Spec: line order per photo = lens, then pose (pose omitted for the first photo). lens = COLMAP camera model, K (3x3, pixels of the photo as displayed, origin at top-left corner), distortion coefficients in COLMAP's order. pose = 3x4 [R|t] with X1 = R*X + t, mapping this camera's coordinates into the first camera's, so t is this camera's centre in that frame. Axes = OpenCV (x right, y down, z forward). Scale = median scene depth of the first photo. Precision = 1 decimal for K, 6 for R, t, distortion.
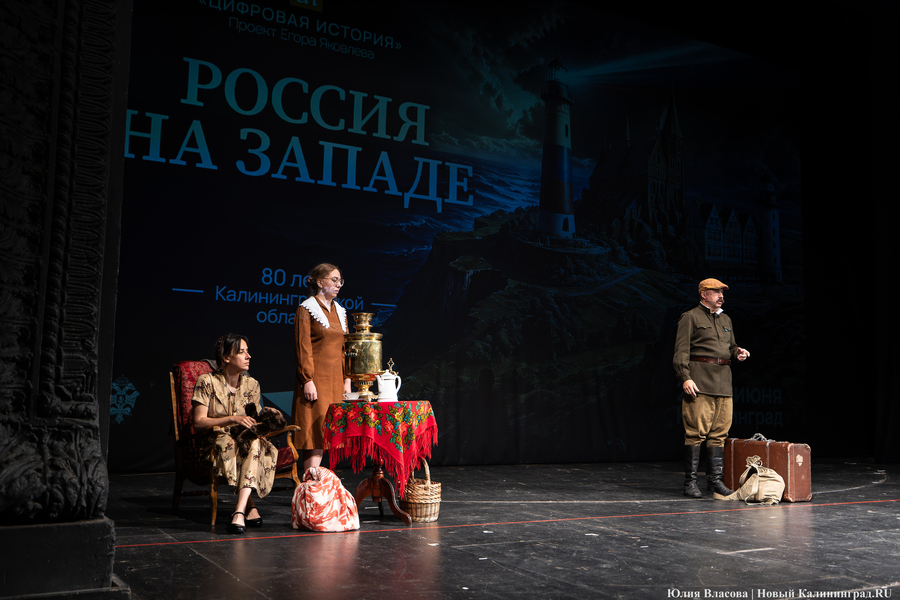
lens RADIAL K [[911.1, 0, 450.0], [0, 911.1, 300.0], [0, 0, 1]] dist [0.019267, -0.017564]
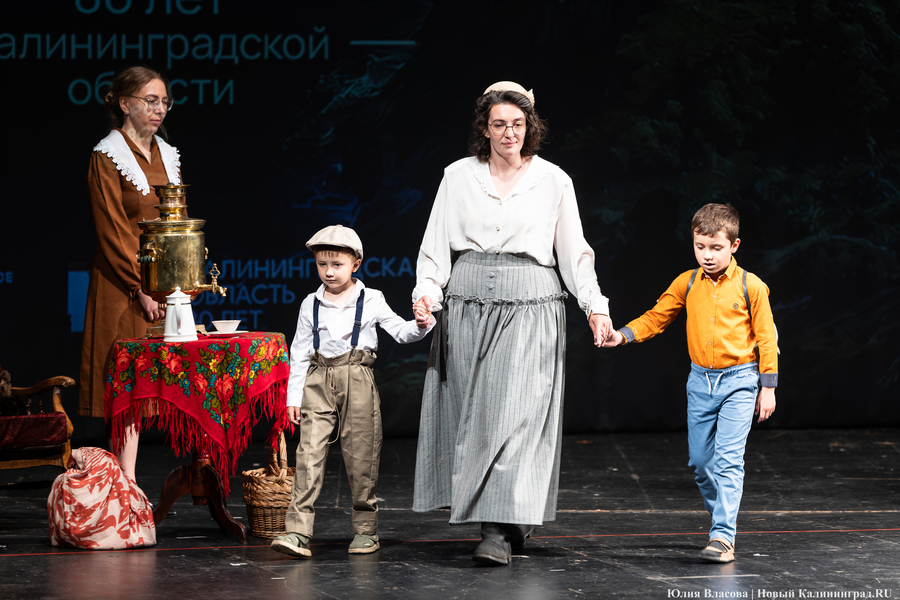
lens RADIAL K [[5085.0, 0, 450.0], [0, 5085.0, 300.0], [0, 0, 1]] dist [0.690320, 20.043824]
pose [[0.977133, -0.007157, -0.212509, 0.477703], [0.041354, 0.986745, 0.156920, -0.258015], [0.208569, -0.162120, 0.964477, -1.304899]]
